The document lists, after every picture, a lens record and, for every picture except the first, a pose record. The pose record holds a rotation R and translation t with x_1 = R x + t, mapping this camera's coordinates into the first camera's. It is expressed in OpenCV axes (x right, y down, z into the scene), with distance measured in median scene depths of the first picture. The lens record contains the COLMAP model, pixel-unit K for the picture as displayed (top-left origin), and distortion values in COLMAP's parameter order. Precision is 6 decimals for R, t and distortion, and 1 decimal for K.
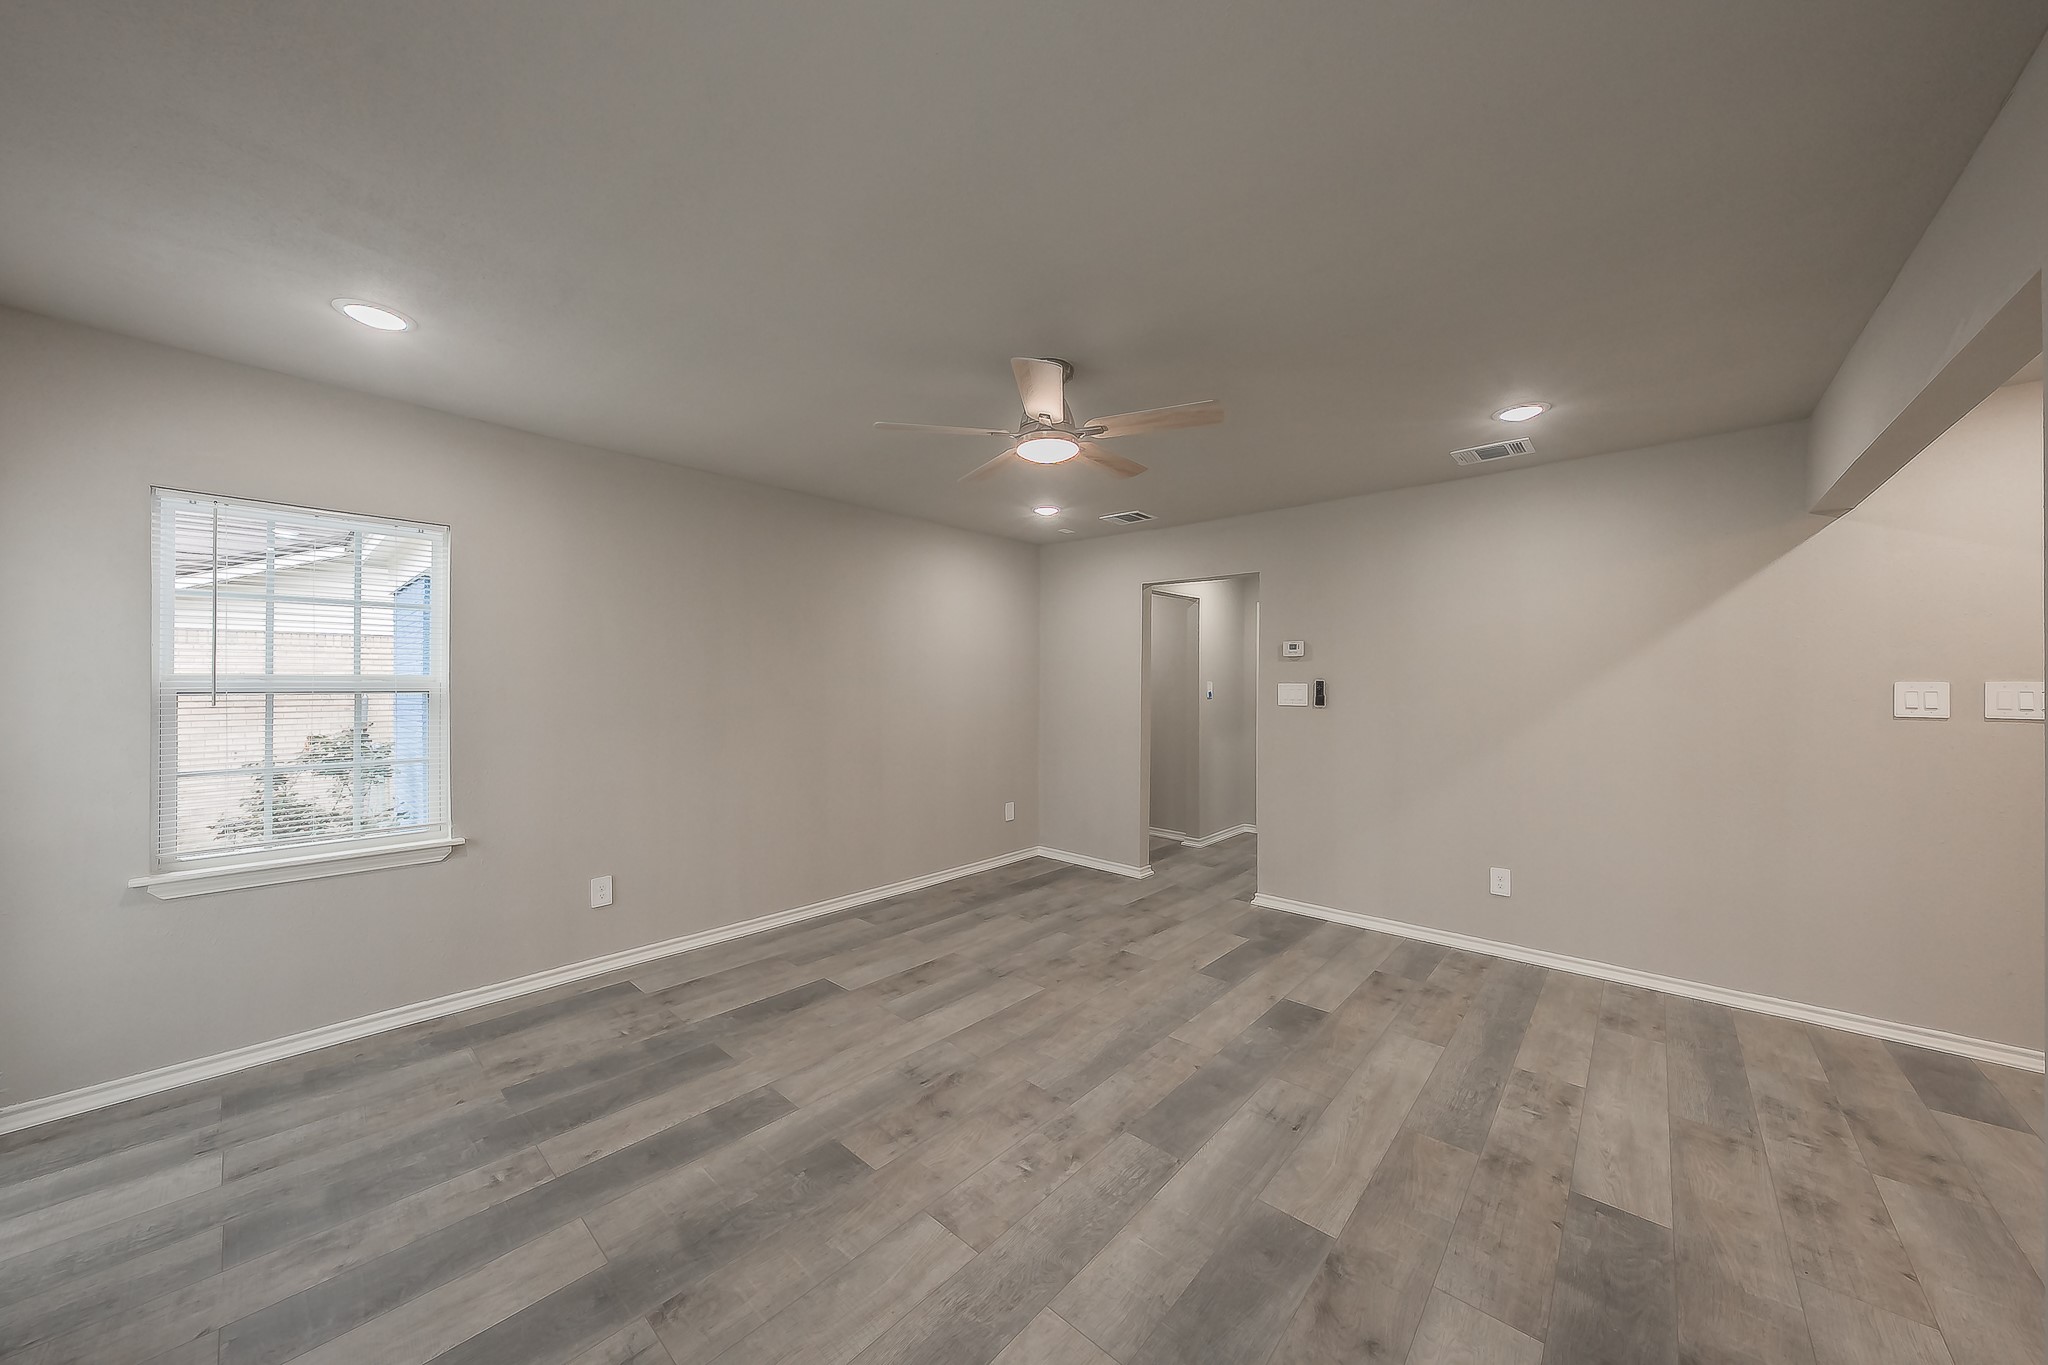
lens RADIAL K [[687.8, 0, 1026.7], [0, 687.8, 685.2], [0, 0, 1]] dist [0.000085, 0.000039]
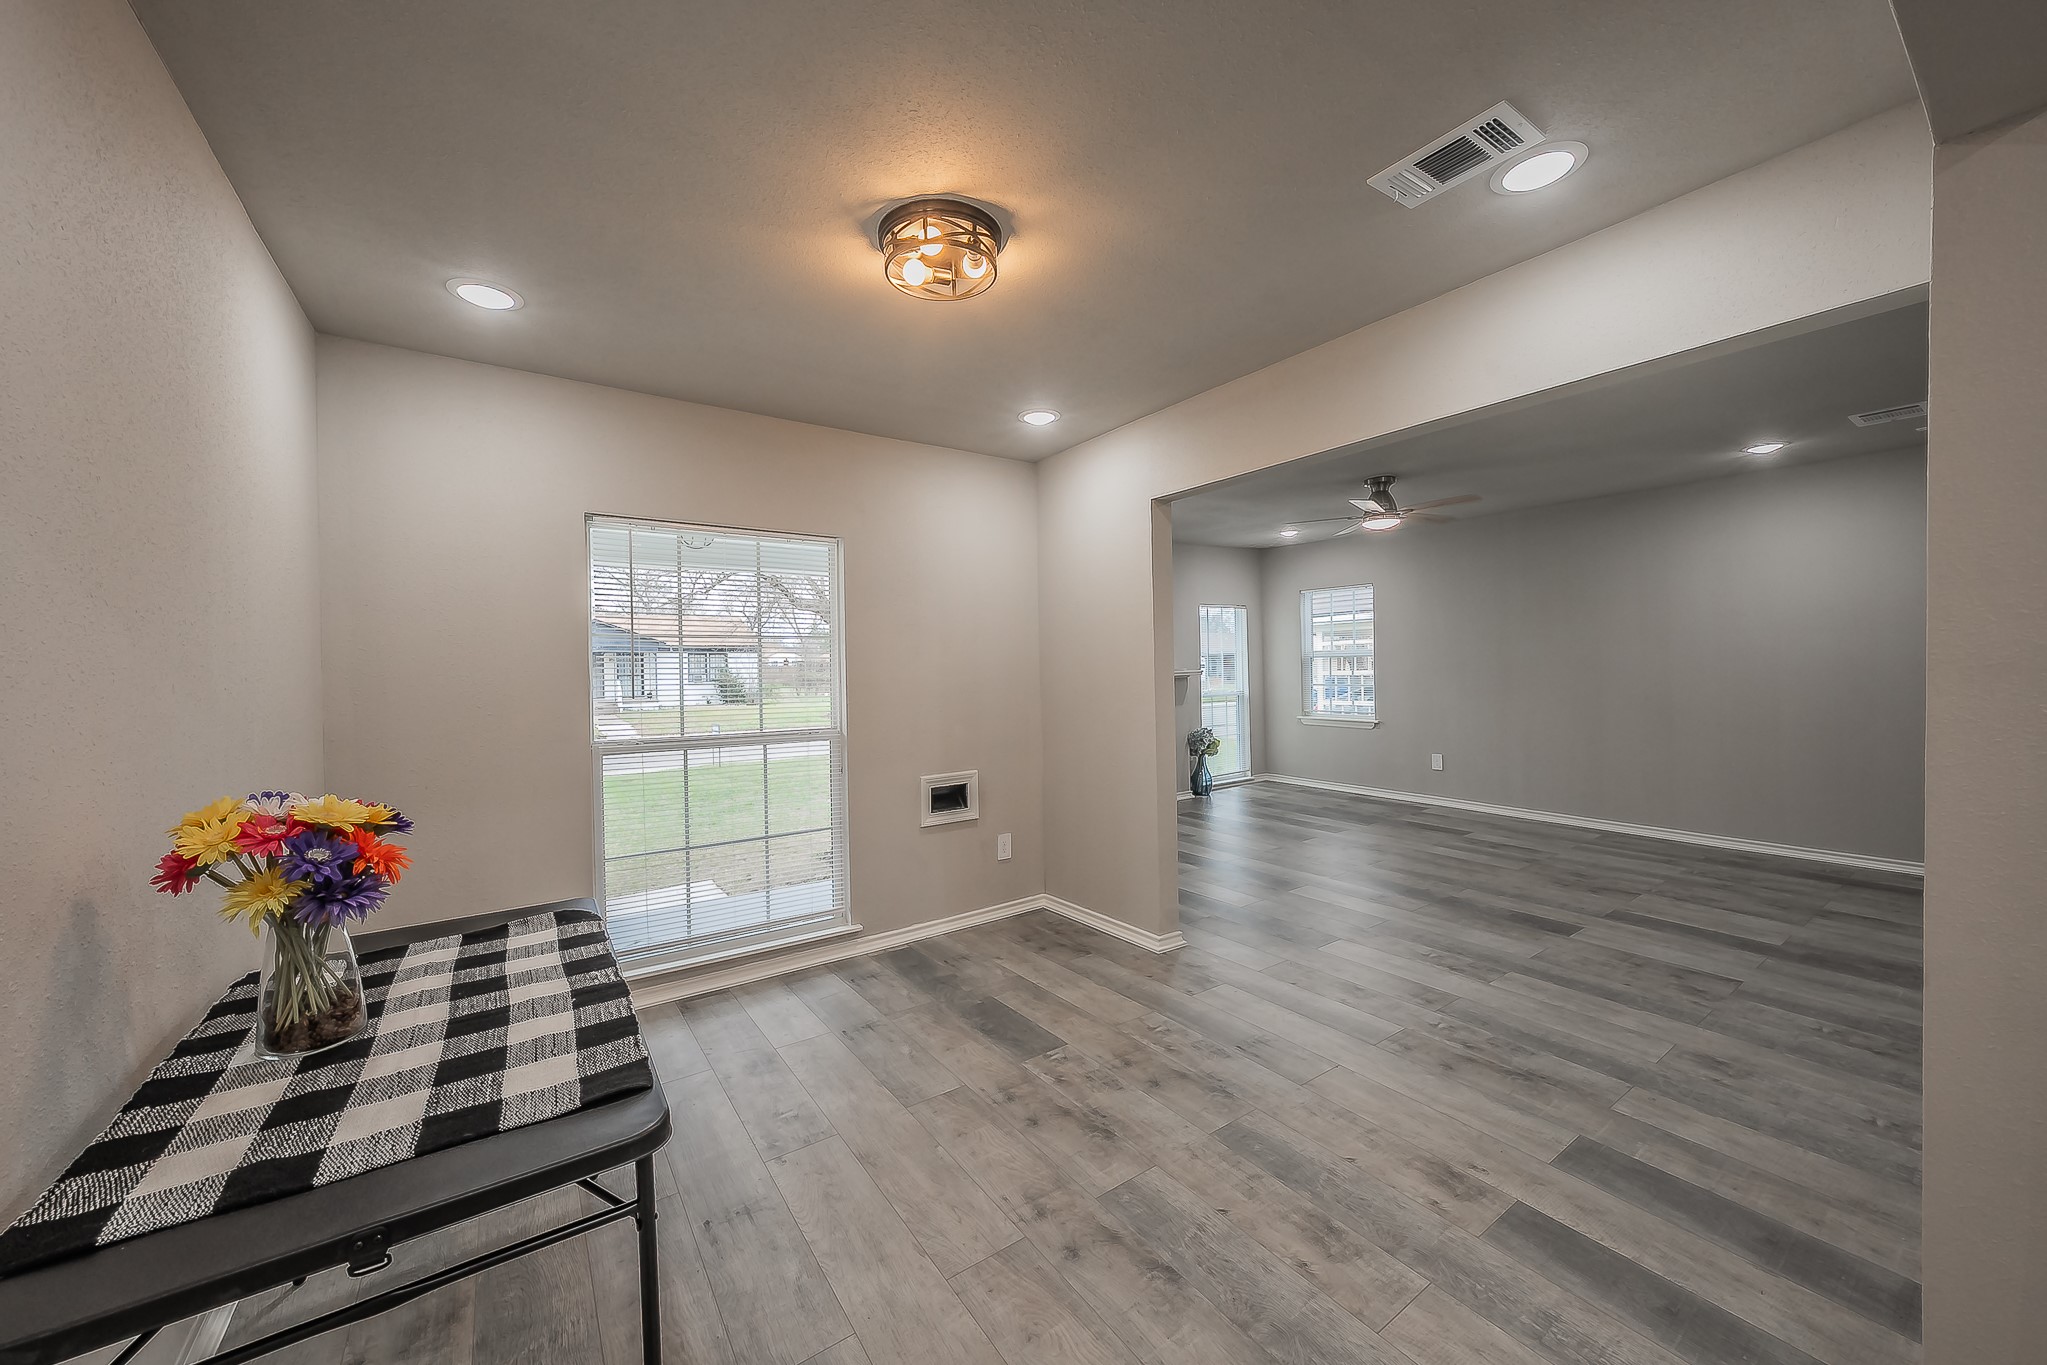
lens RADIAL K [[747.1, 0, 1024.3], [0, 747.1, 676.3], [0, 0, 1]] dist [-0.000245, -0.000018]
pose [[-0.231011, 0.016209, -0.972816, 1.877333], [0.021836, 0.999696, 0.011472, 0.024577], [0.972706, -0.018593, -0.231294, 0.450295]]
